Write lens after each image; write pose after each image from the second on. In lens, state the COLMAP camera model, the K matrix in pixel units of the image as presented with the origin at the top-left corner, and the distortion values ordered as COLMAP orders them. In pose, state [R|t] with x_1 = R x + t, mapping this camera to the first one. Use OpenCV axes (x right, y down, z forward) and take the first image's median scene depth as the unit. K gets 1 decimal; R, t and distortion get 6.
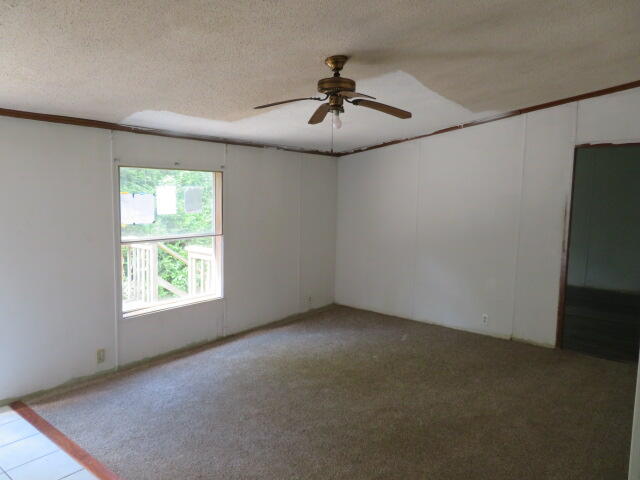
lens RADIAL K [[459.1, 0, 315.3], [0, 459.1, 239.6], [0, 0, 1]] dist [-0.003013, 0.004323]
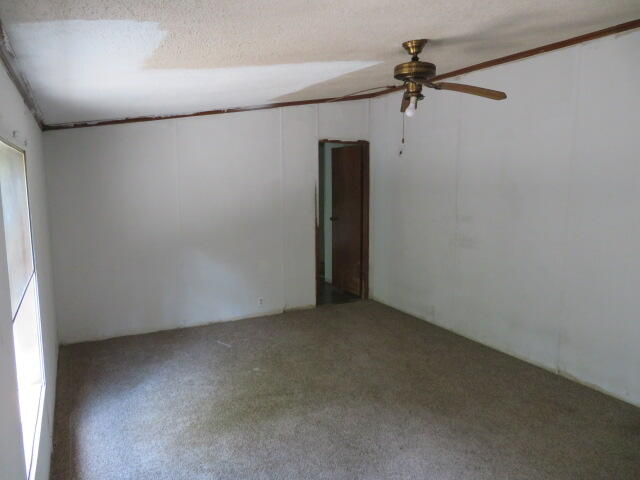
lens RADIAL K [[459.1, 0, 315.3], [0, 459.1, 239.6], [0, 0, 1]] dist [-0.003013, 0.004323]
pose [[0.400732, -0.140242, 0.905398, -0.566763], [0.107686, 0.988575, 0.105464, -0.069614], [-0.909845, 0.055236, 0.411256, 0.503598]]
